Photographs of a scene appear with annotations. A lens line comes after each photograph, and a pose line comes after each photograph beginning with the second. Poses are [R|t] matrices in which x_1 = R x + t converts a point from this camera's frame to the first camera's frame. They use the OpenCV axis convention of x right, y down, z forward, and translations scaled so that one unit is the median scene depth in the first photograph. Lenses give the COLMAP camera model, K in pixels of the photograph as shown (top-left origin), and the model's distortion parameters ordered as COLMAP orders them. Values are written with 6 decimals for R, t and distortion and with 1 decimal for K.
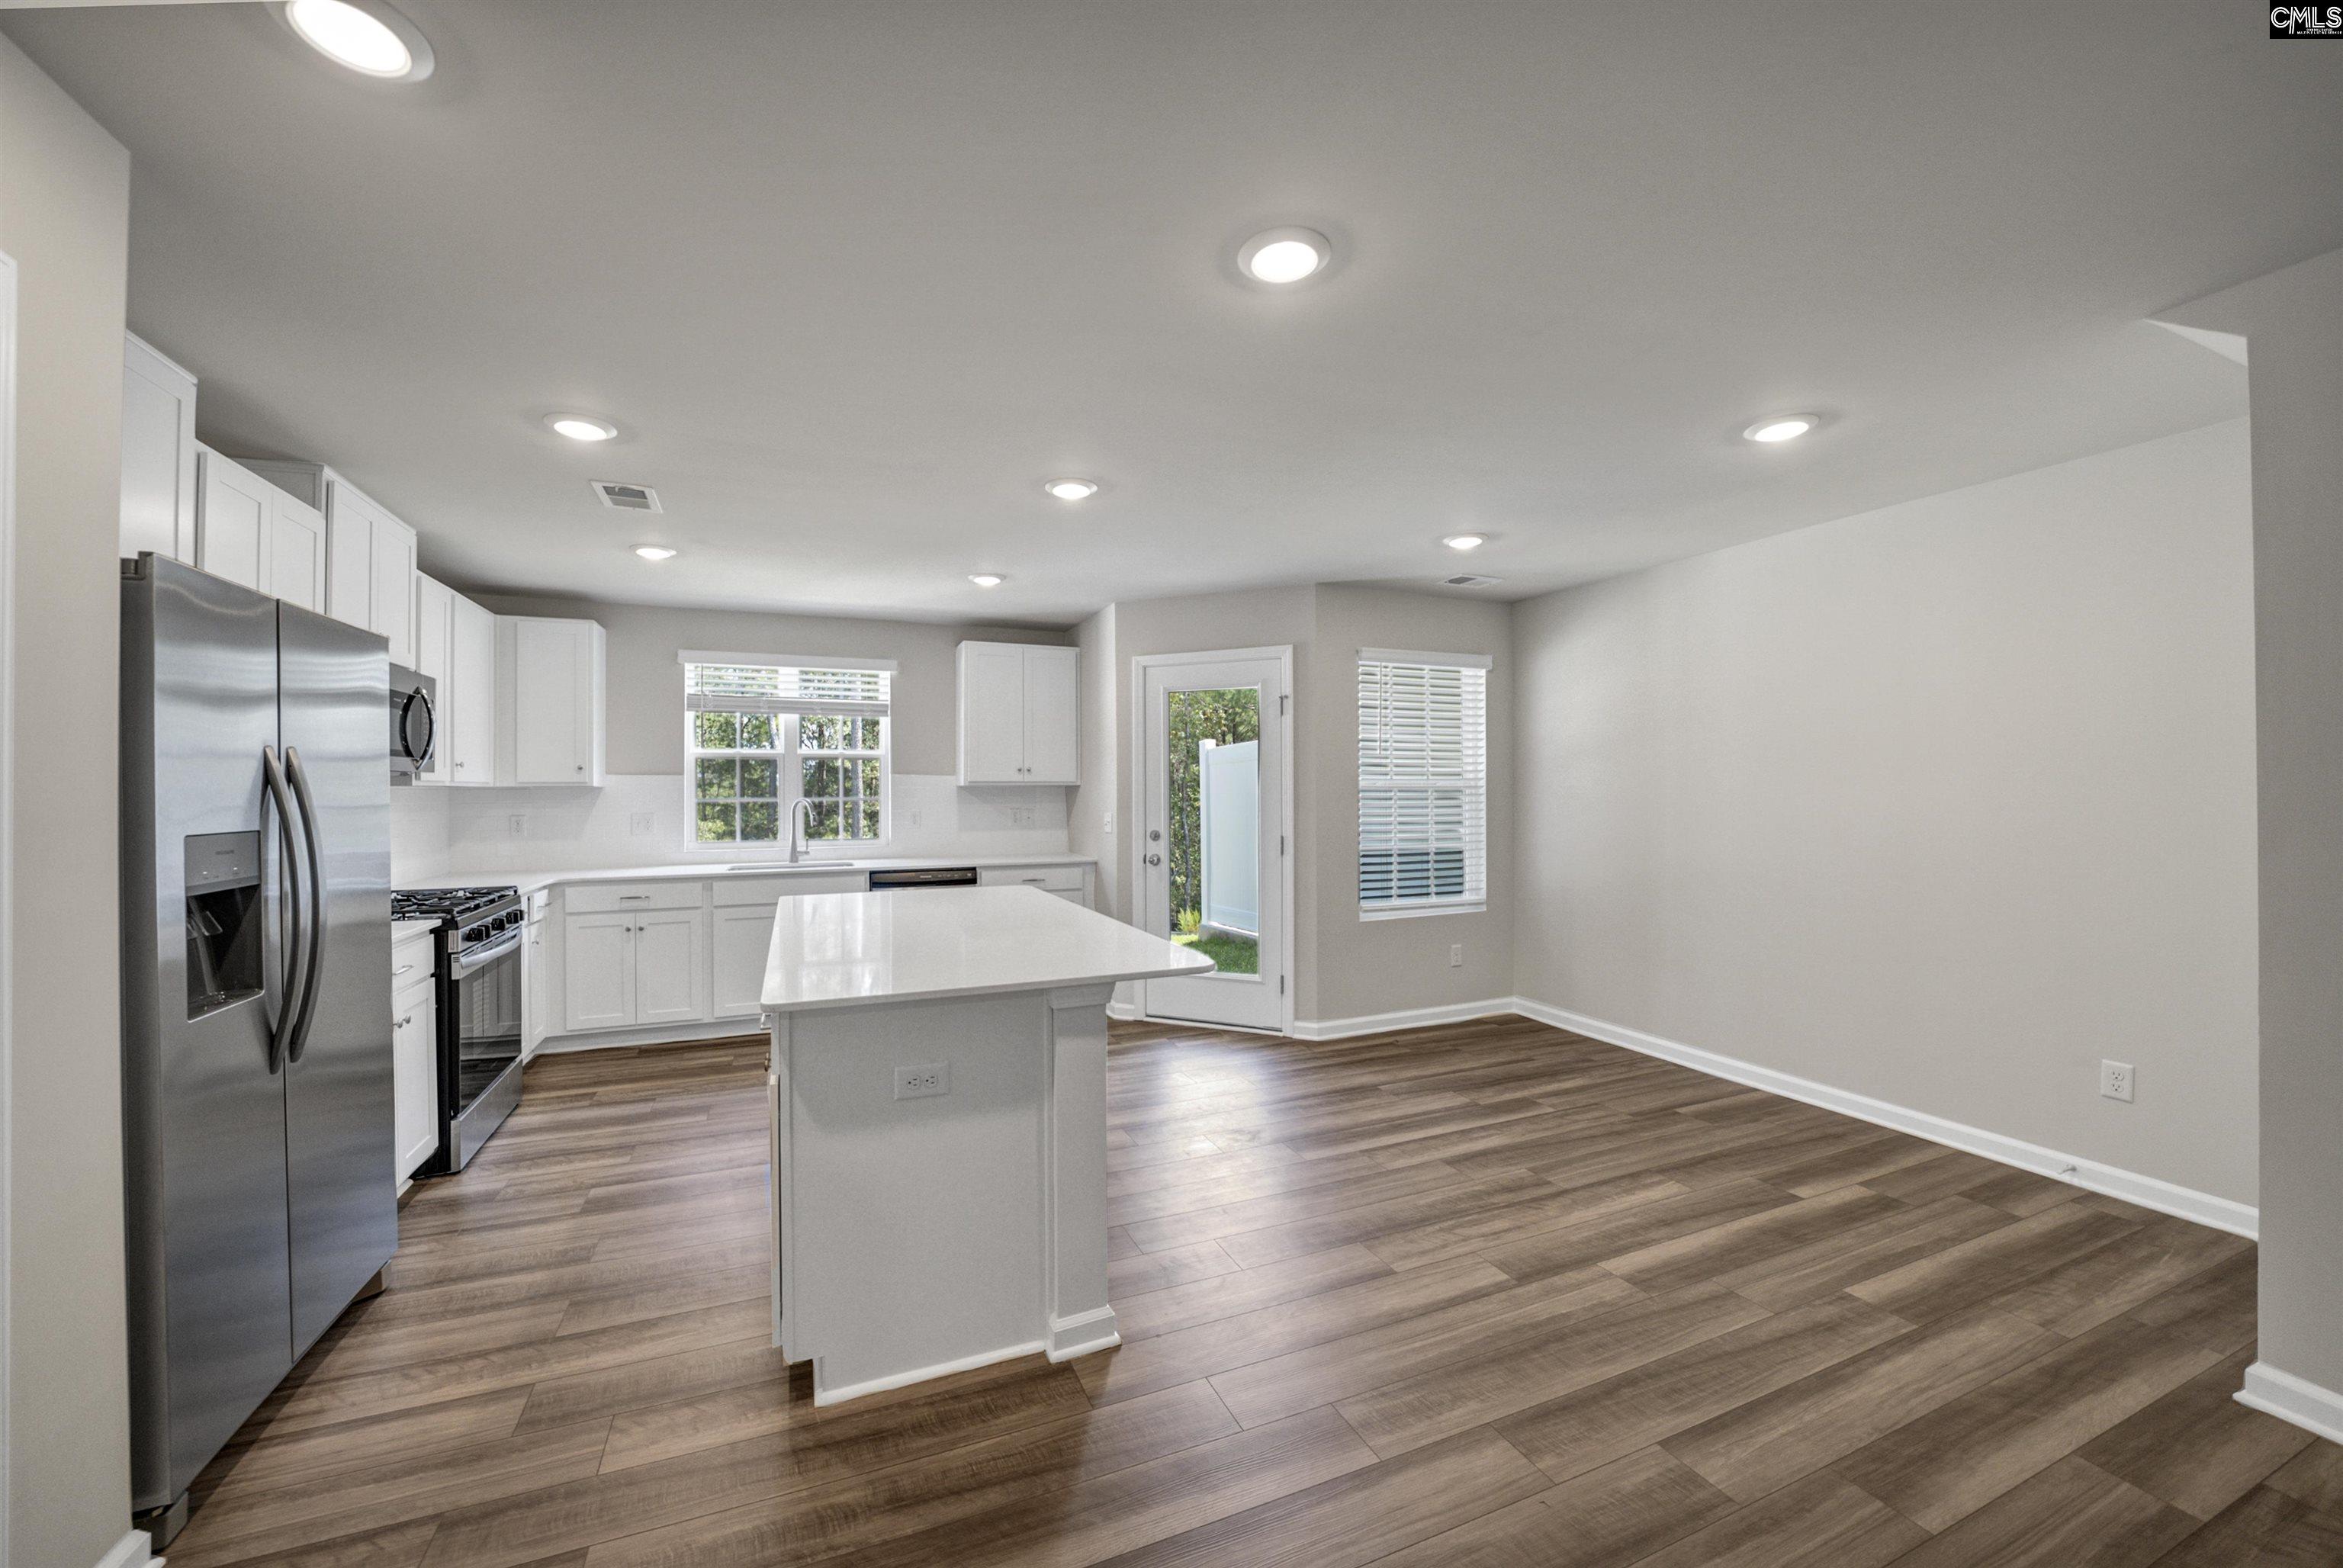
lens RADIAL K [[839.0, 0, 1139.2], [0, 839.0, 783.7], [0, 0, 1]] dist [-0.025194, 0.002247]
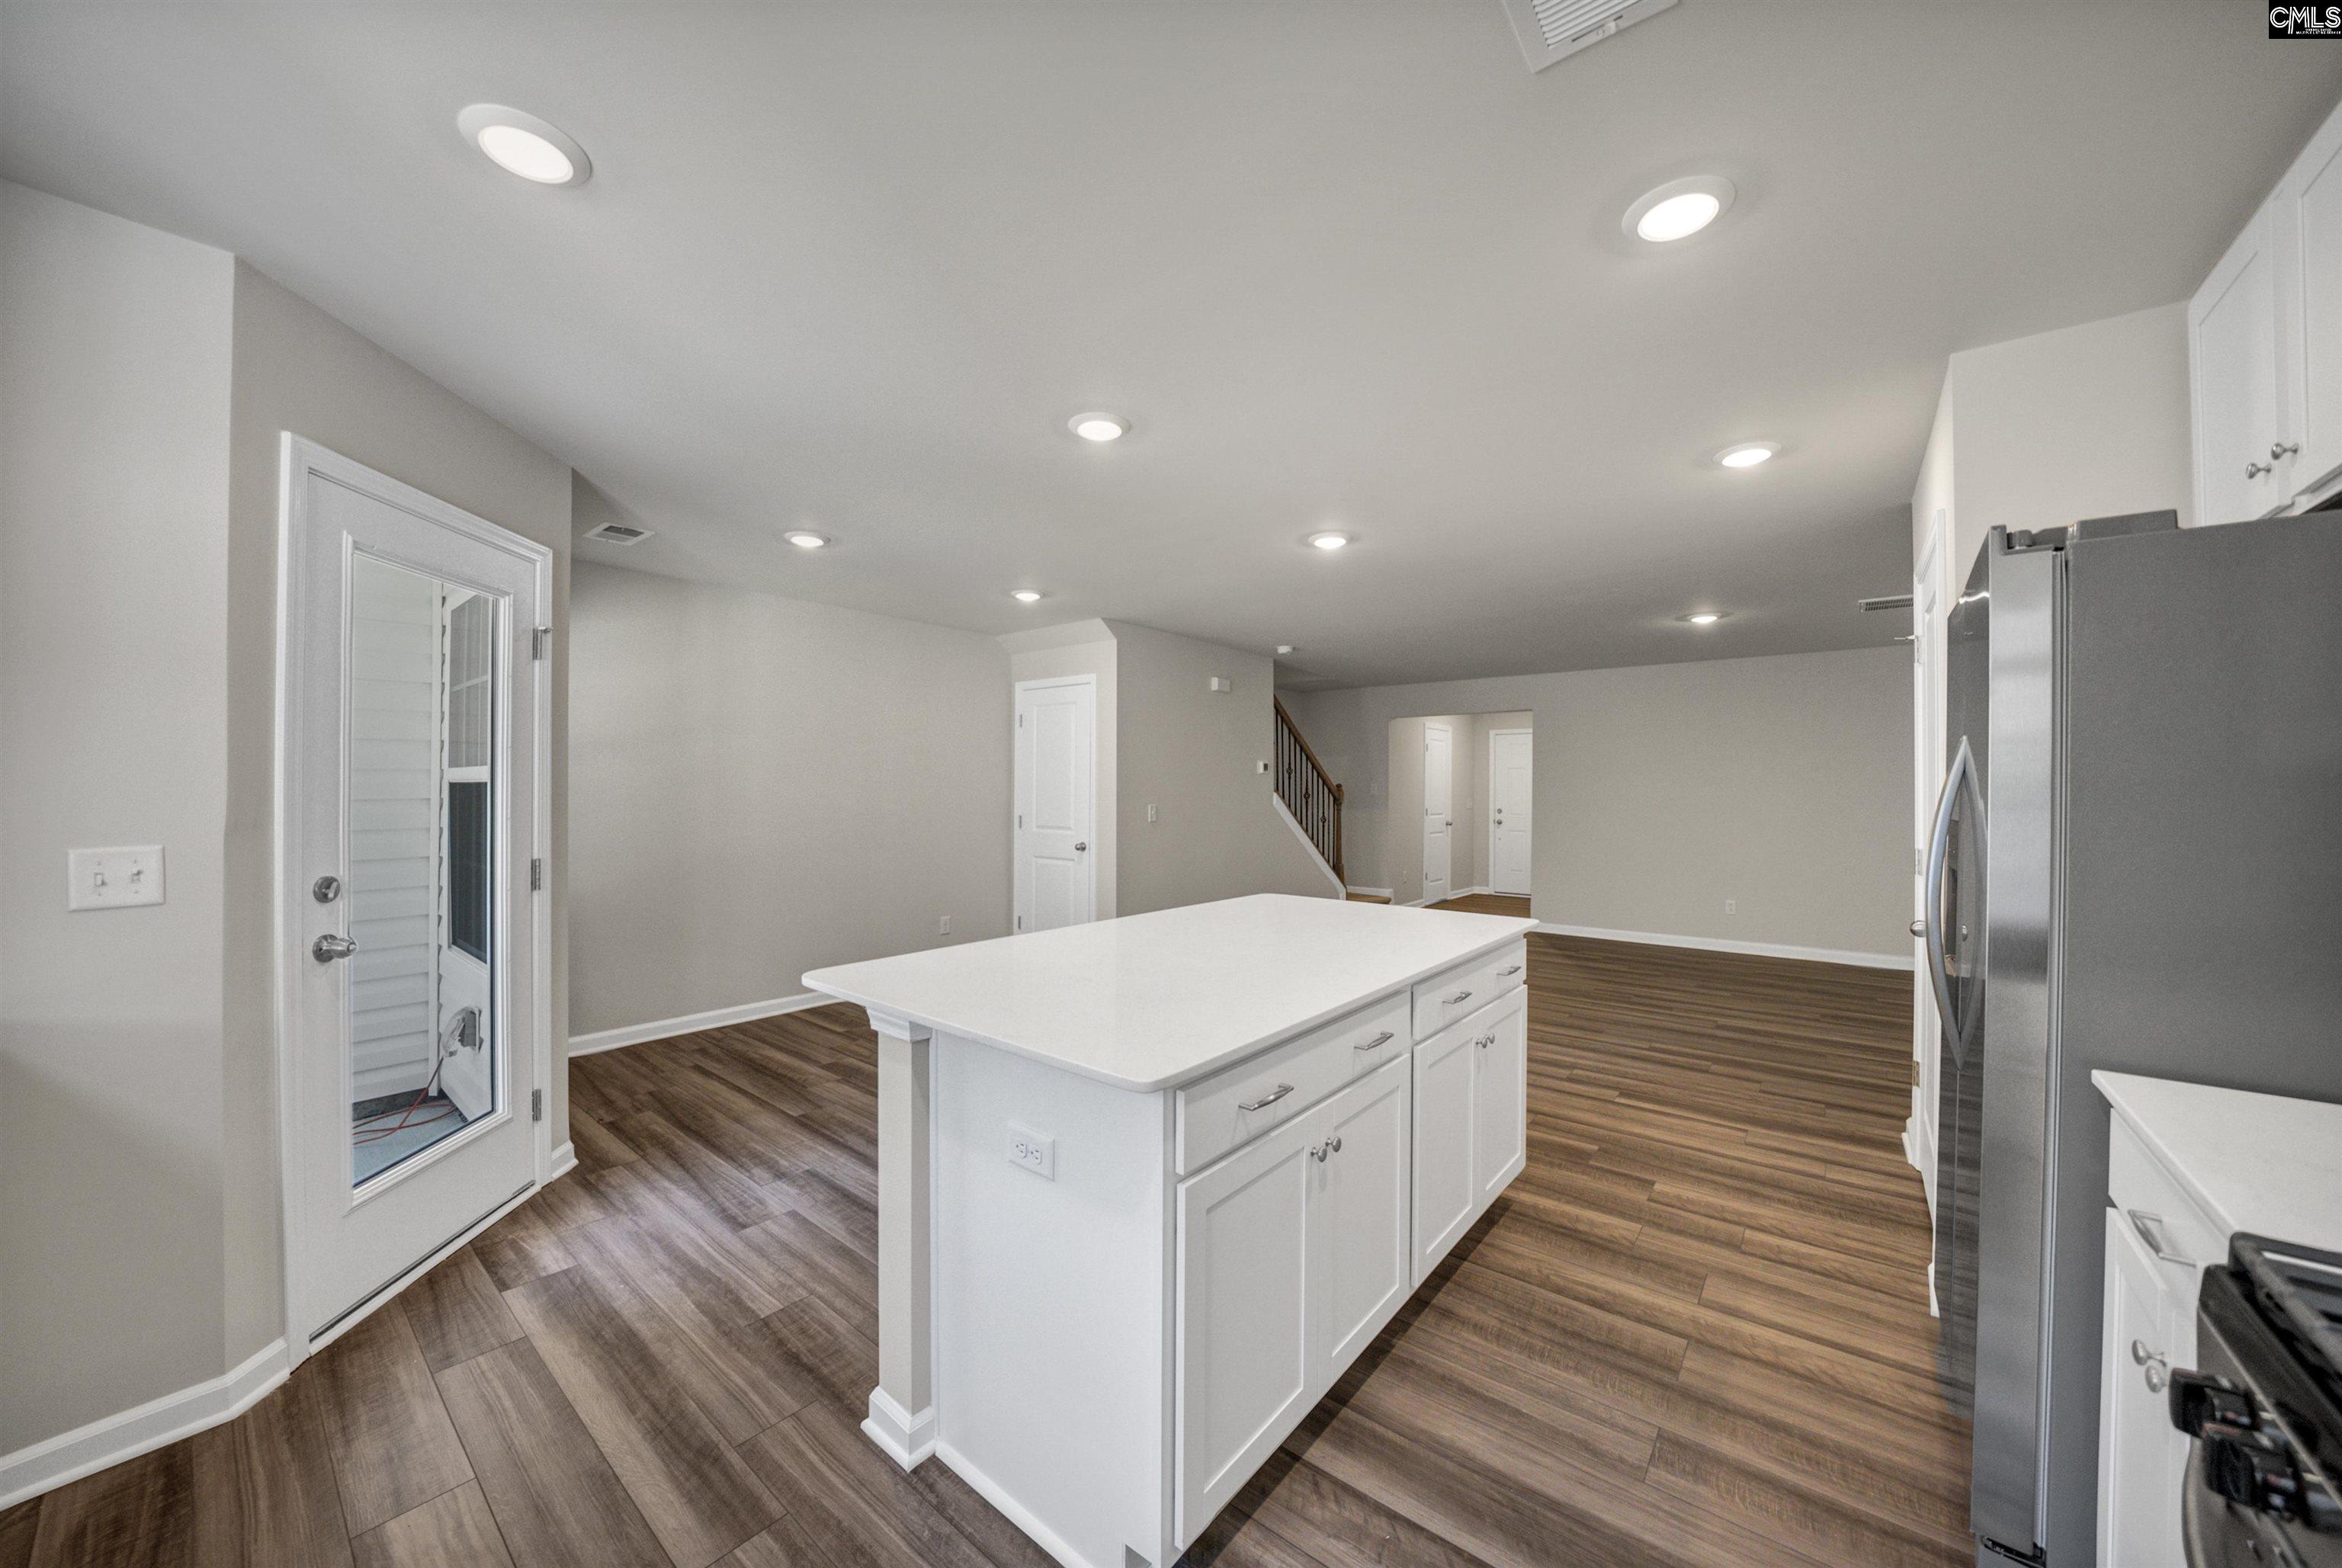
lens RADIAL K [[838.6, 0, 1153.3], [0, 838.6, 787.7], [0, 0, 1]] dist [-0.025194, 0.002247]
pose [[-0.463681, 0.003987, 0.885993, -0.565531], [-0.005303, 0.999959, -0.007275, 0.012884], [-0.885986, -0.008071, -0.463641, 0.888484]]
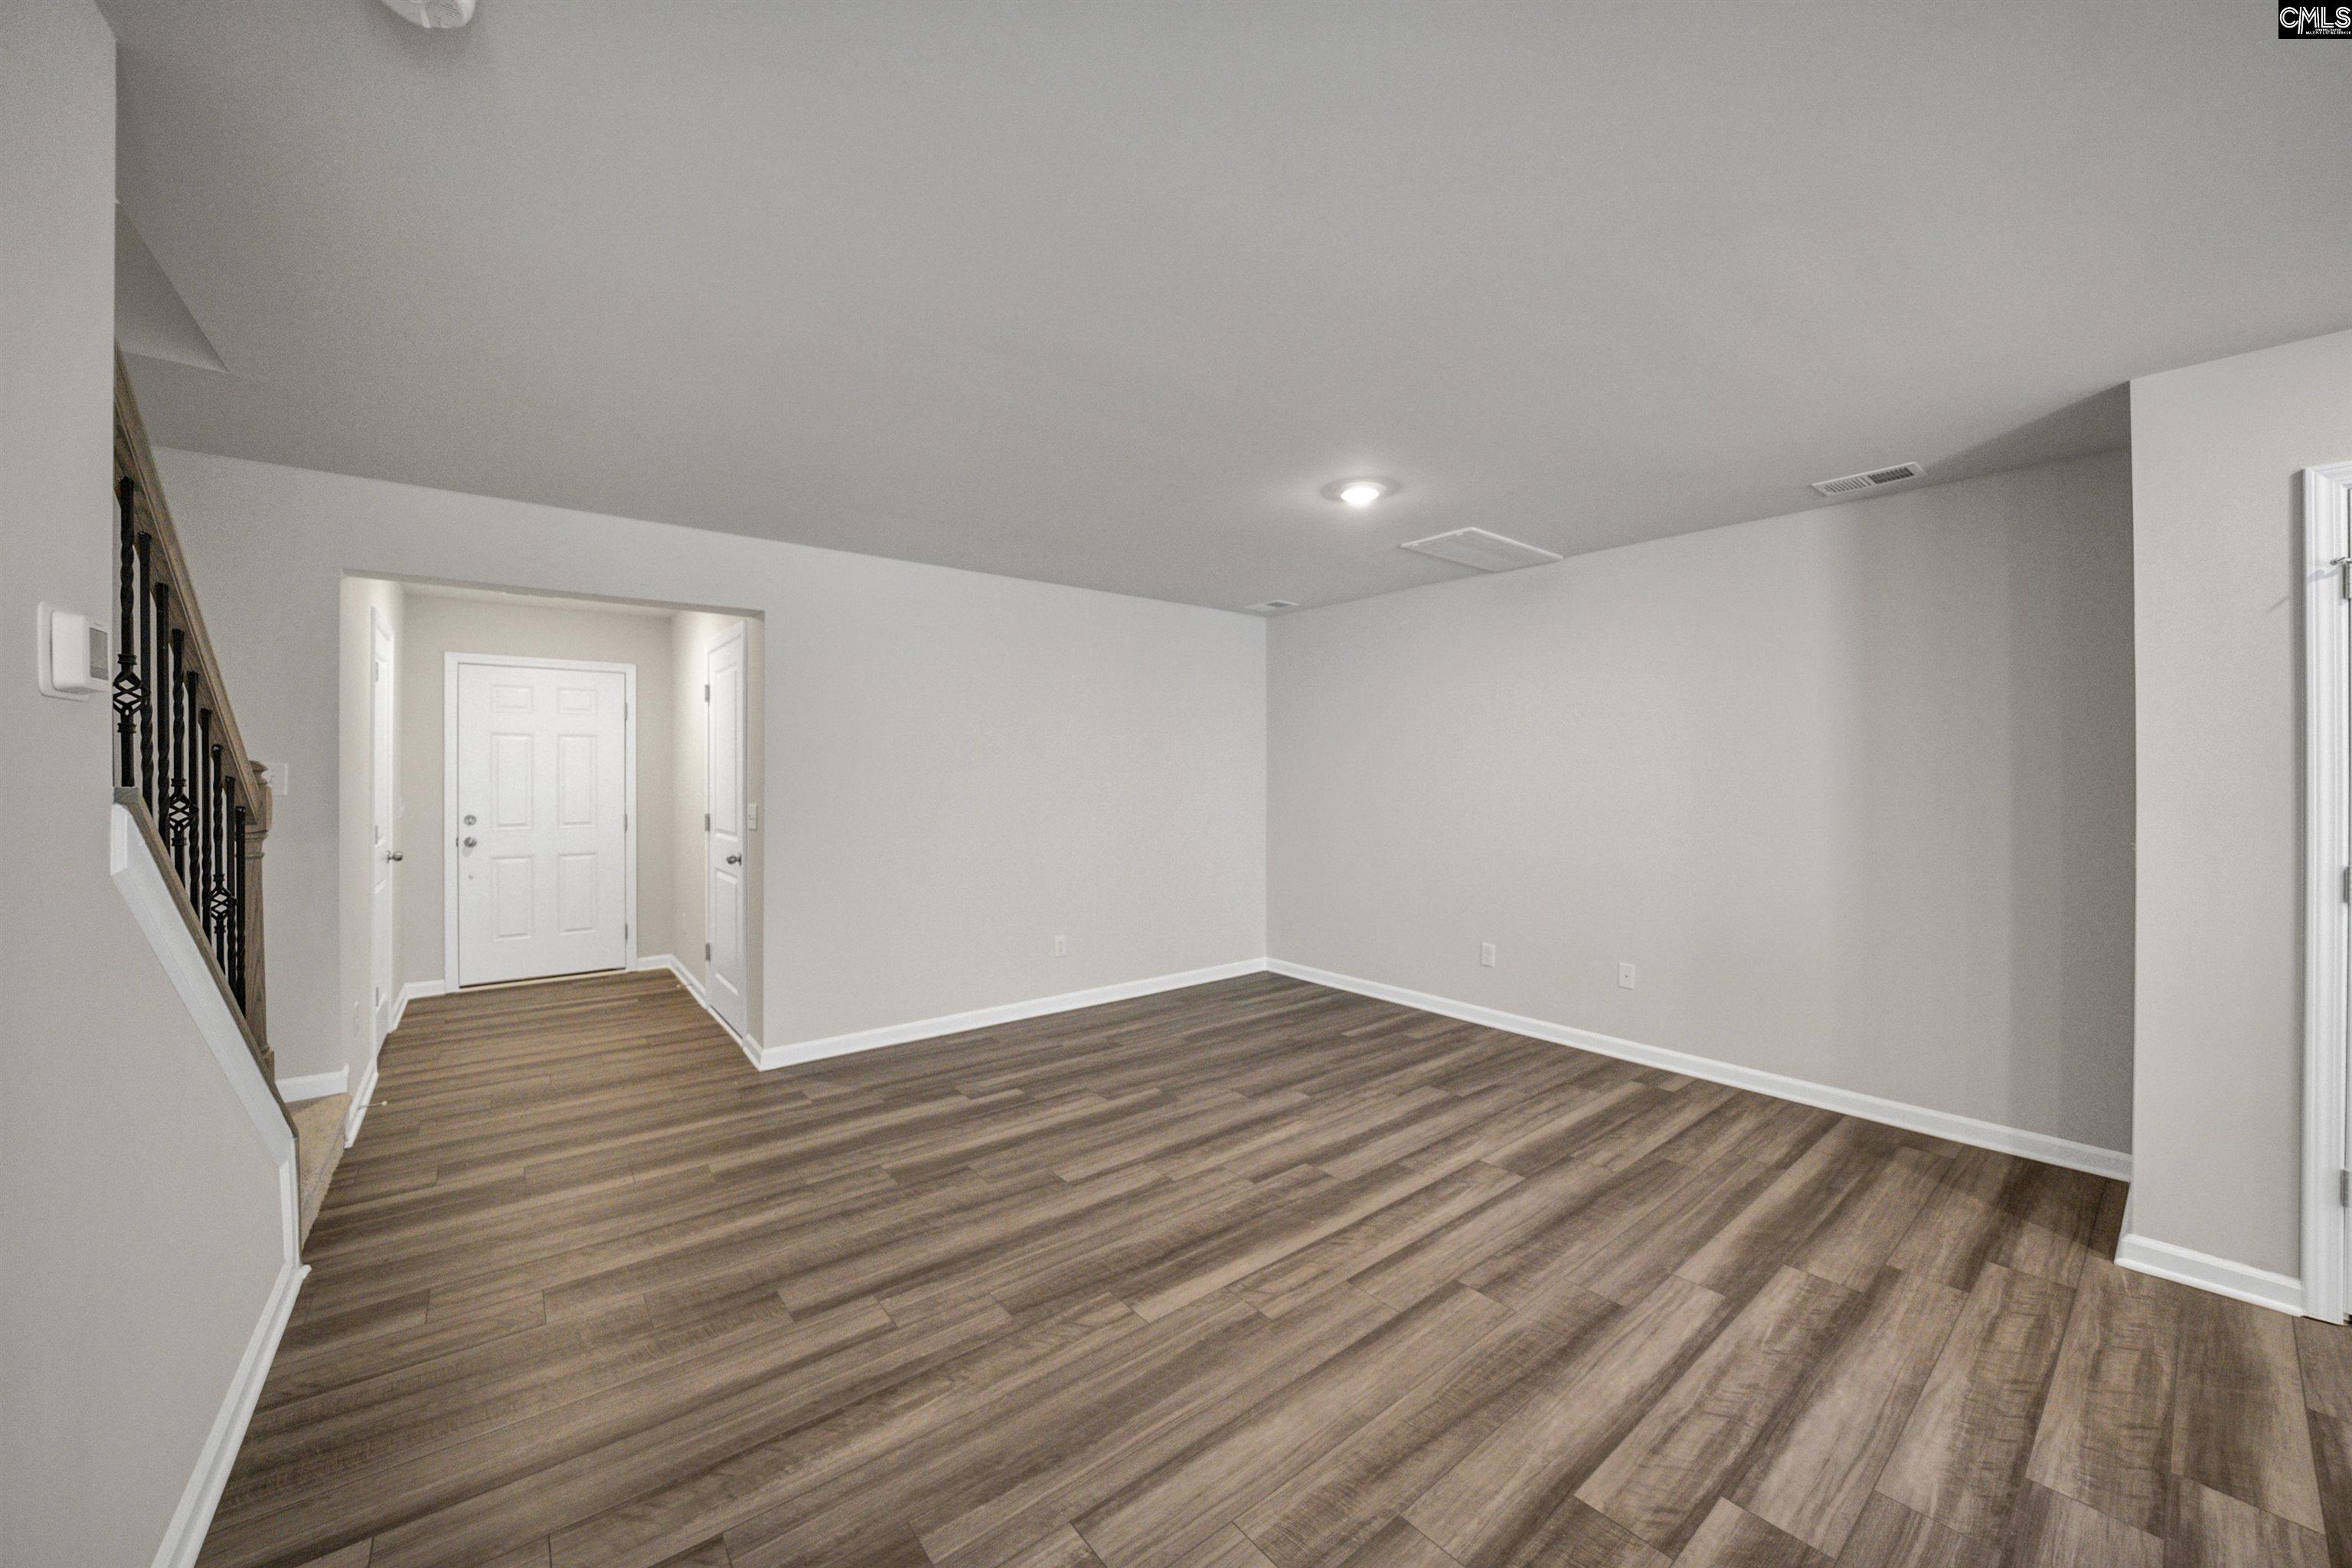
lens RADIAL K [[842.3, 0, 1173.5], [0, 842.3, 781.0], [0, 0, 1]] dist [-0.025194, 0.002247]
pose [[-0.957805, 0.005485, -0.287366, 0.427981], [0.004148, 0.999978, 0.005263, 0.001323], [0.287389, 0.003849, -0.957806, 0.321221]]
